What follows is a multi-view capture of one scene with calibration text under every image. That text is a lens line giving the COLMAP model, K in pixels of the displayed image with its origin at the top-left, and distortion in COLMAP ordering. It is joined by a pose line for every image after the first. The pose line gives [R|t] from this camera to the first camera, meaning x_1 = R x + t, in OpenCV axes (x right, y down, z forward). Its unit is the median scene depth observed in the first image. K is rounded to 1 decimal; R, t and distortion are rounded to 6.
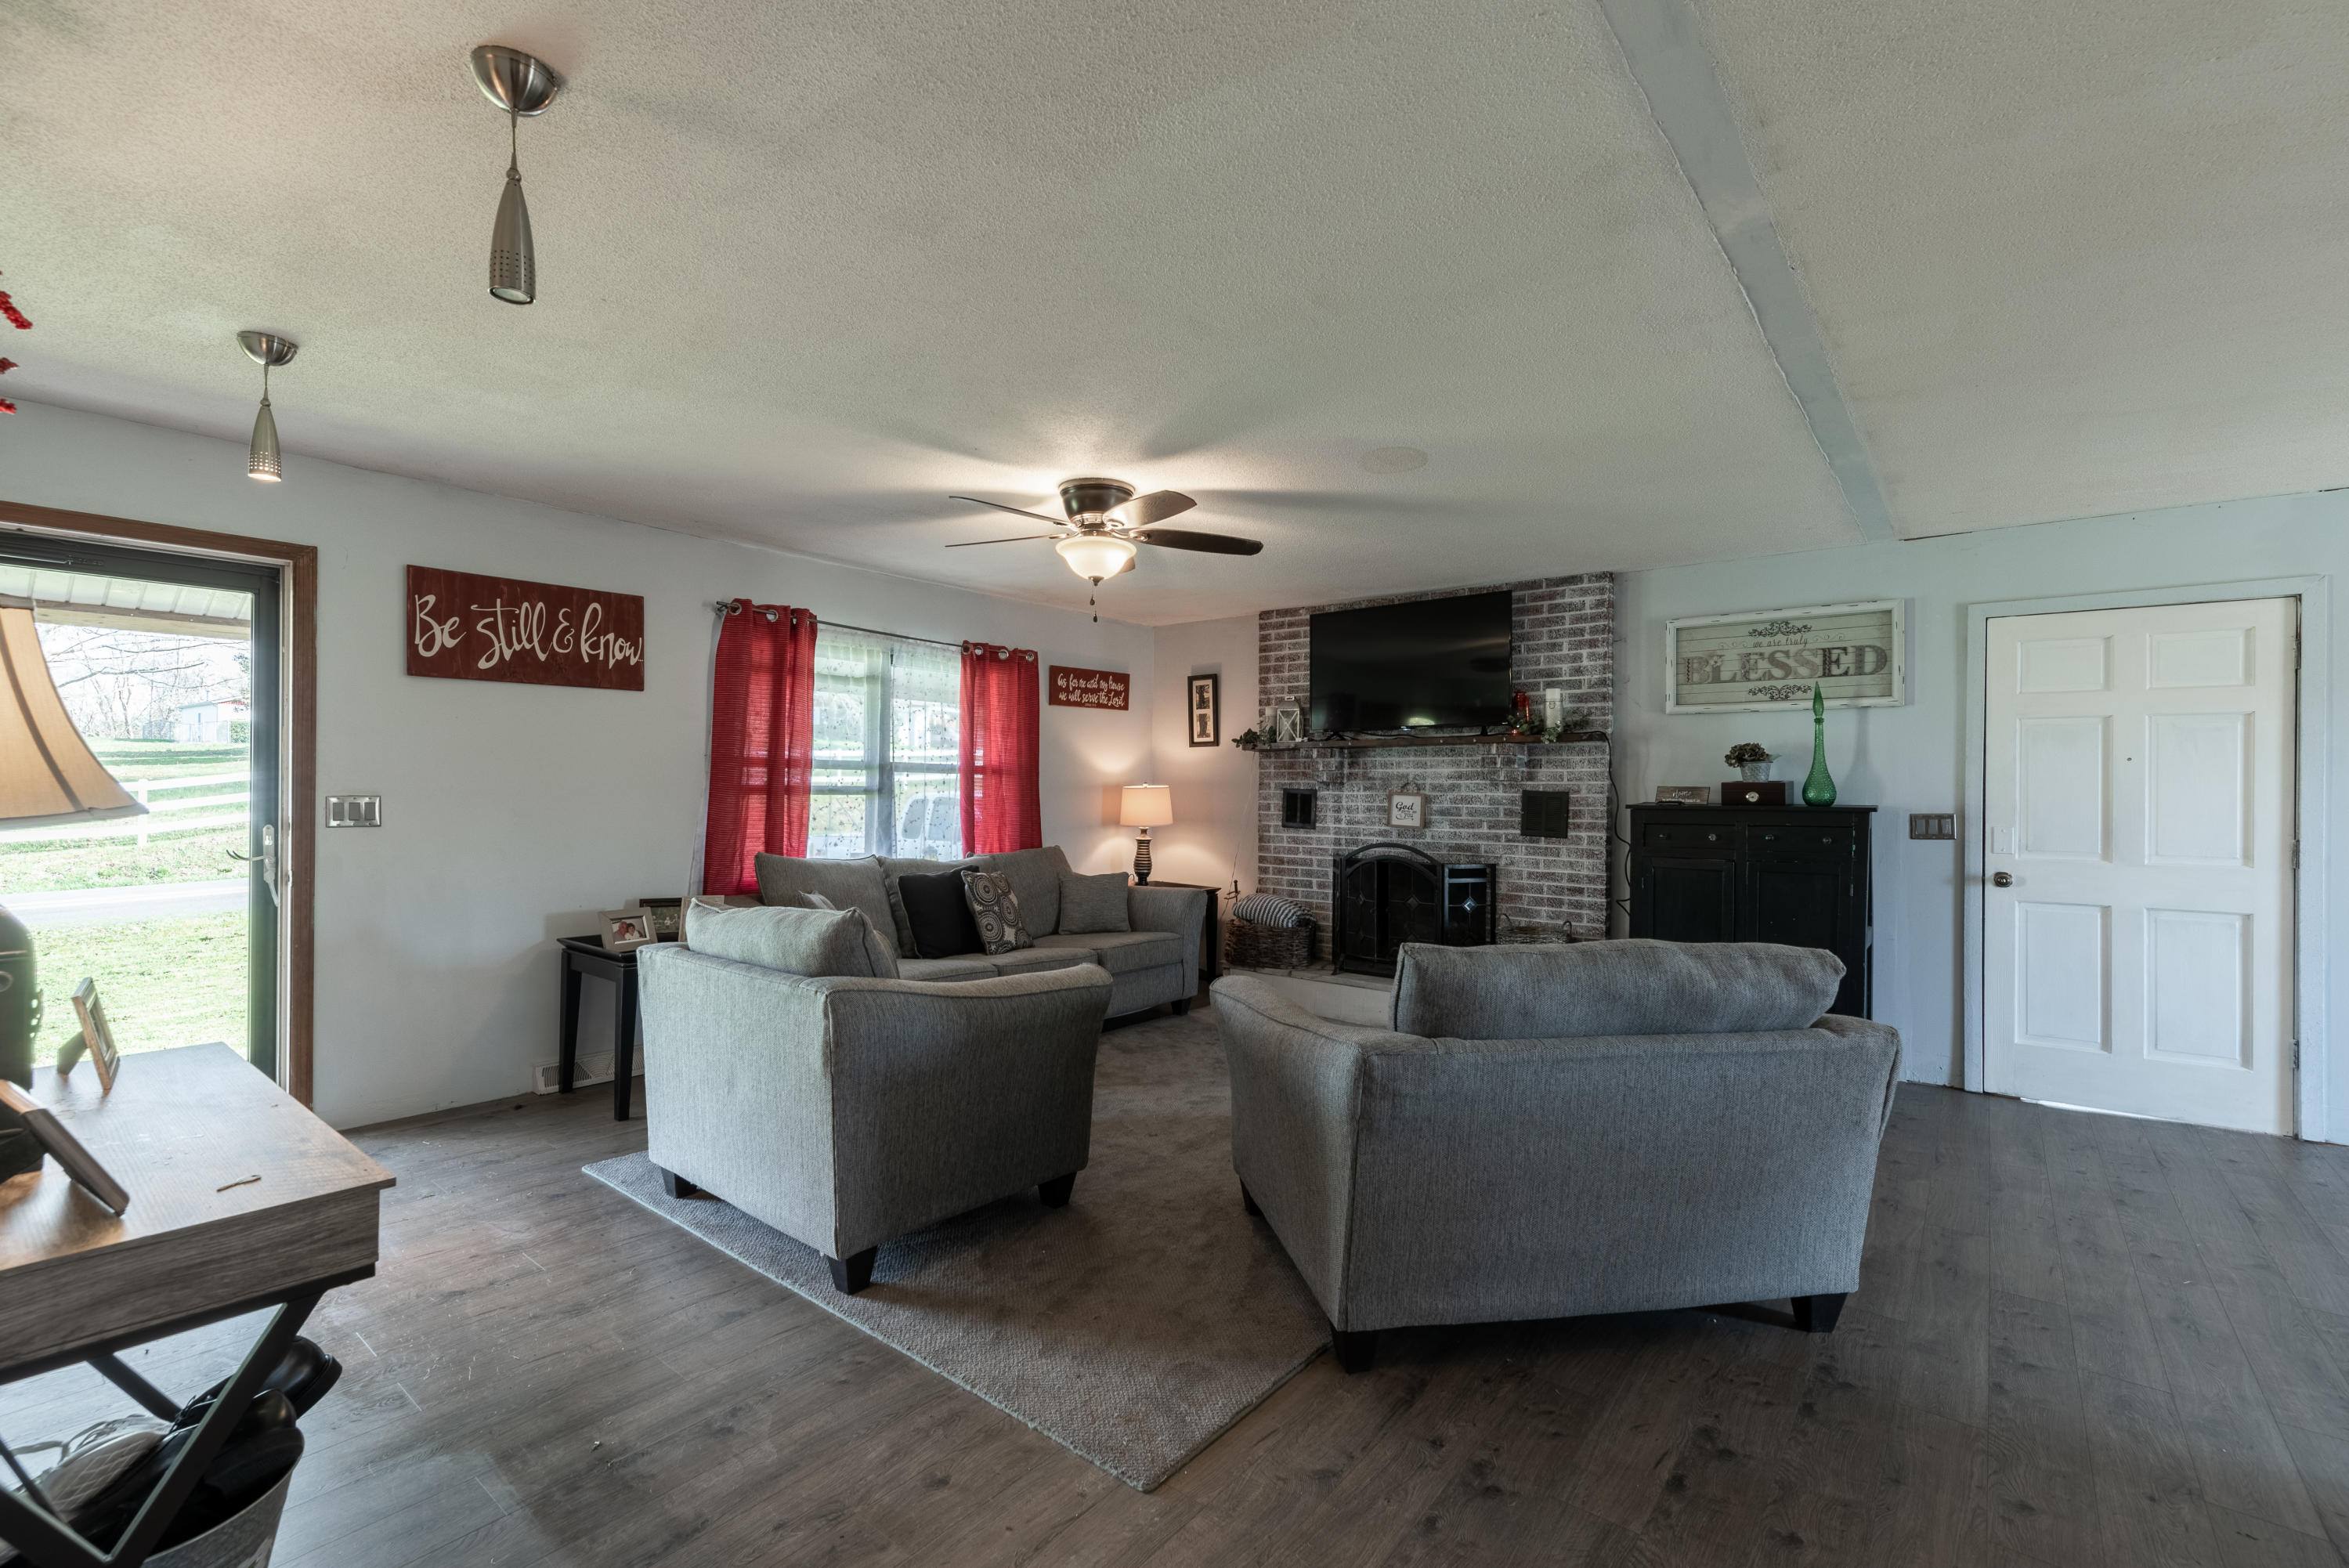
lens RADIAL K [[1020.5, 0, 1179.3], [0, 1020.5, 784.3], [0, 0, 1]] dist [0.000397, 0.000078]
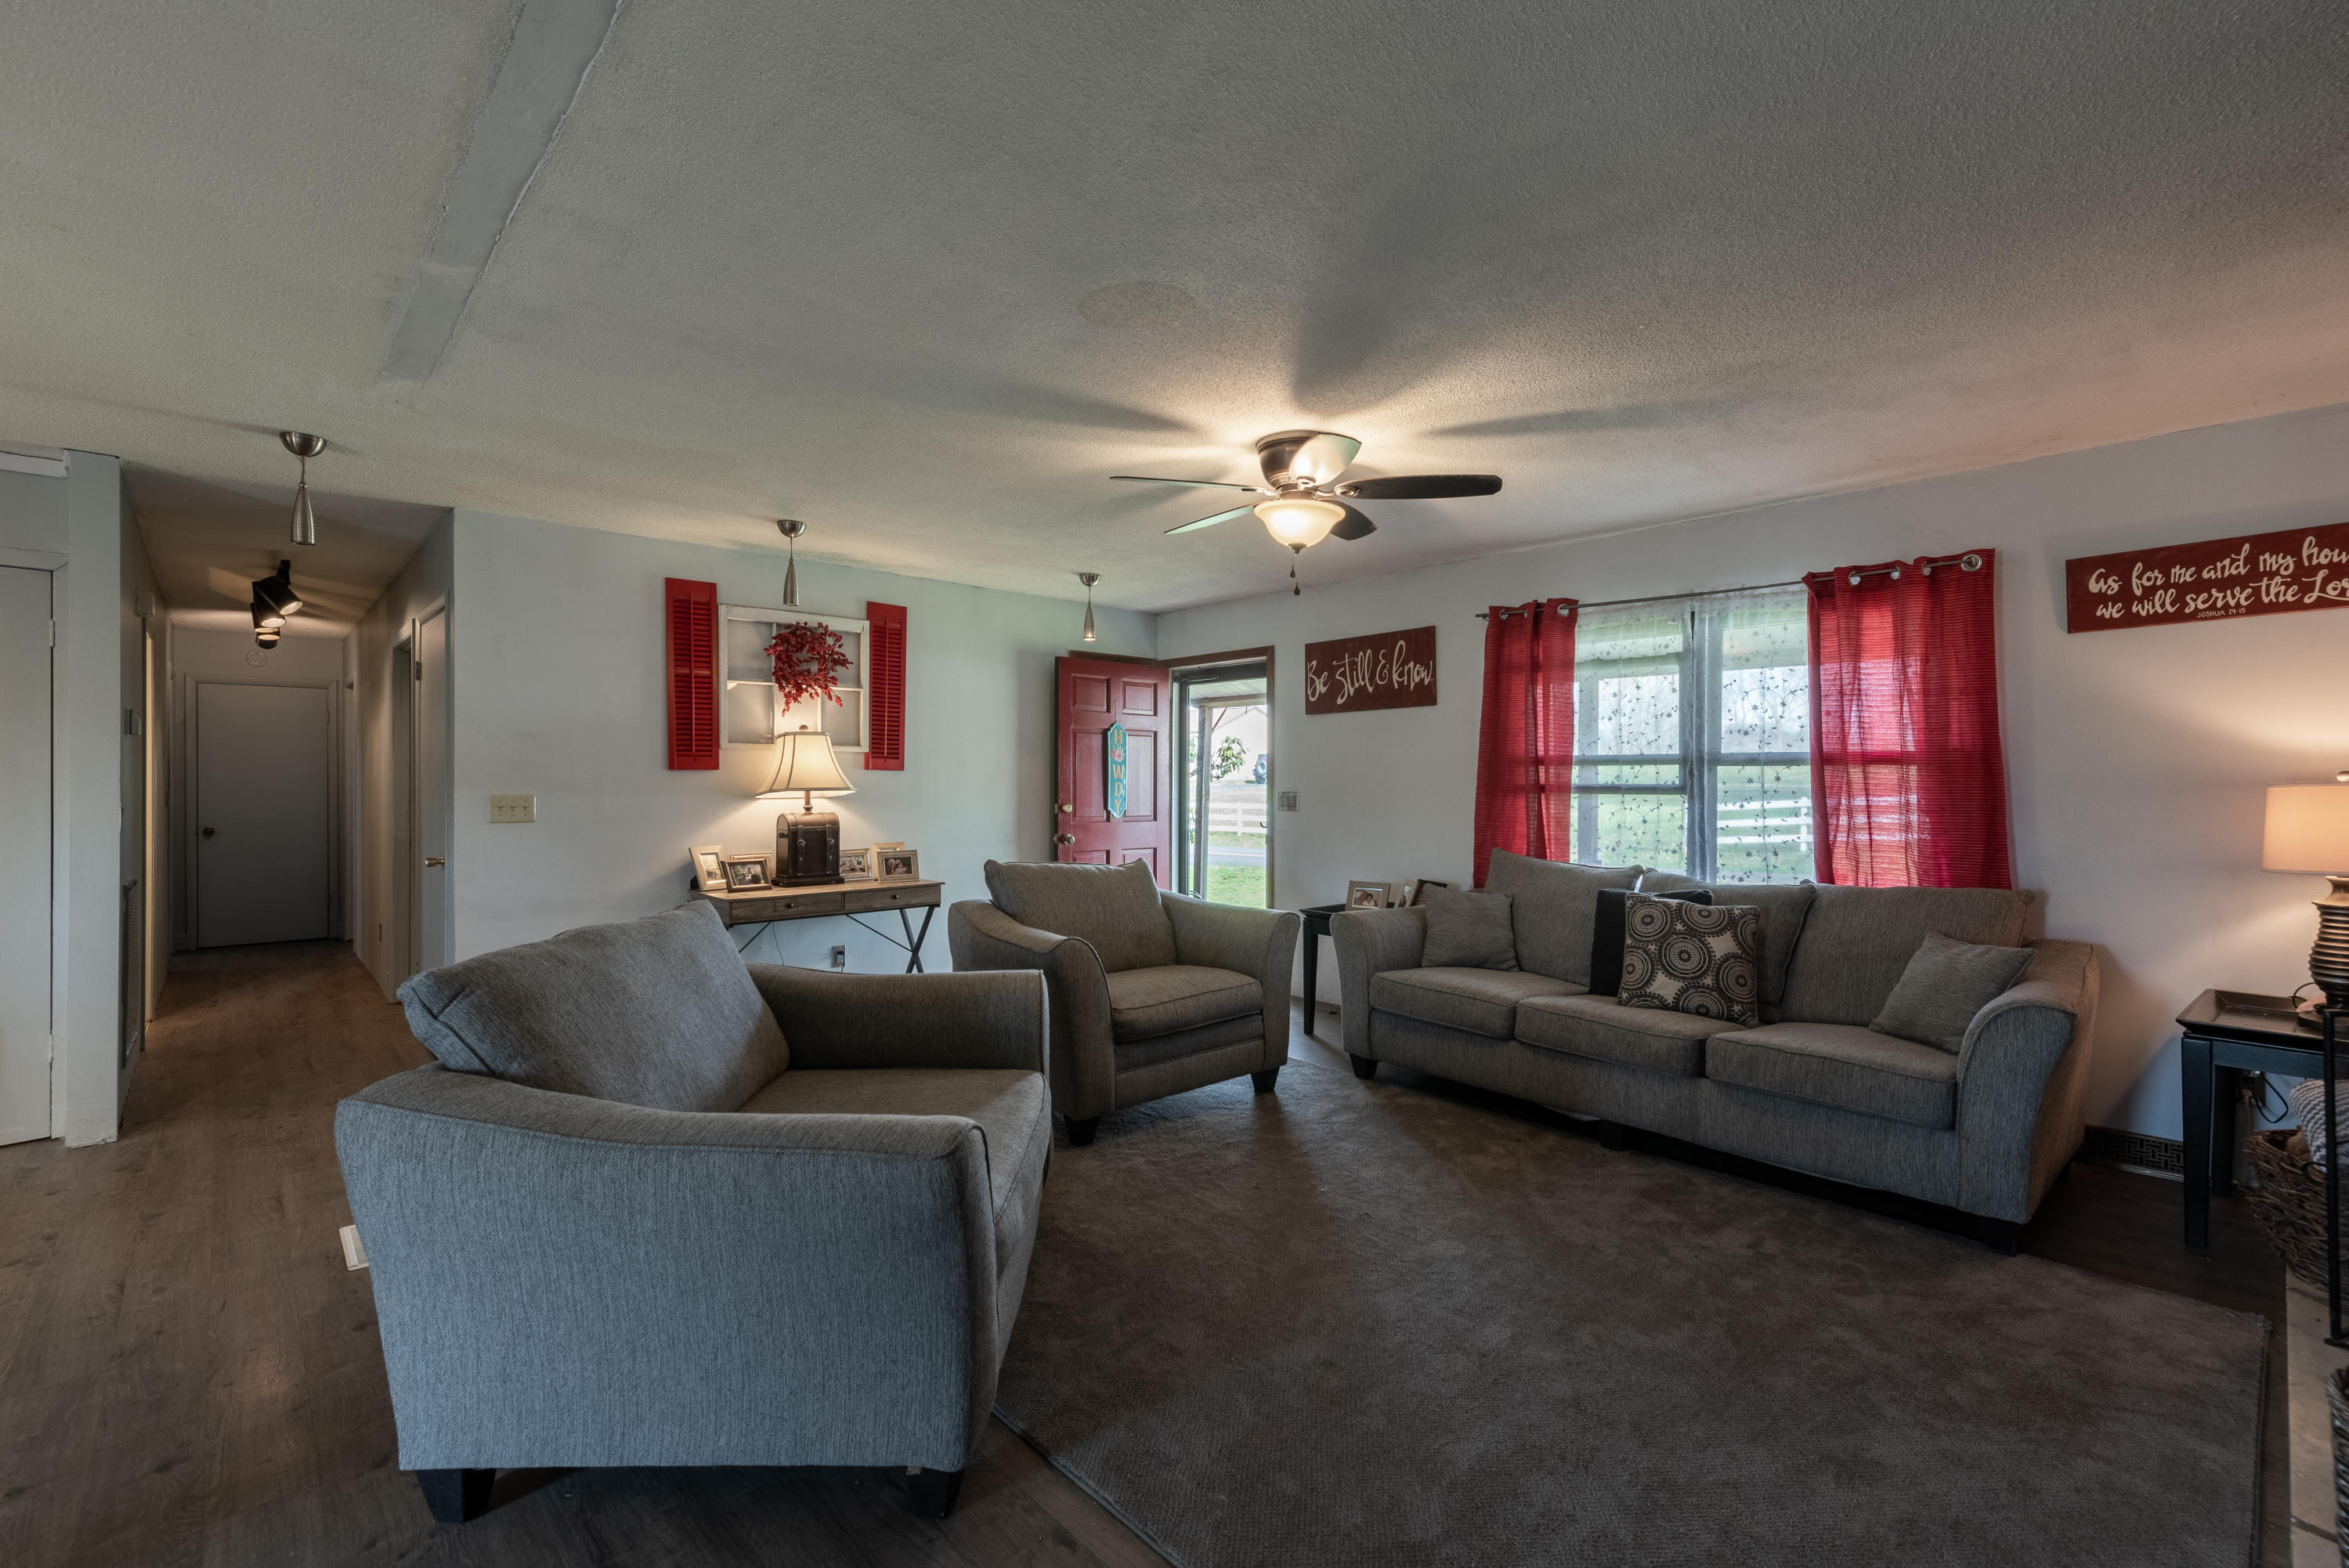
lens RADIAL K [[1020.5, 0, 1179.5], [0, 1020.5, 785.6], [0, 0, 1]] dist [0.000397, 0.000078]
pose [[-0.143707, -0.008628, -0.989583, 0.647714], [-0.001295, 0.999963, -0.008530, 0.012074], [0.989619, 0.000055, -0.143713, 0.820208]]
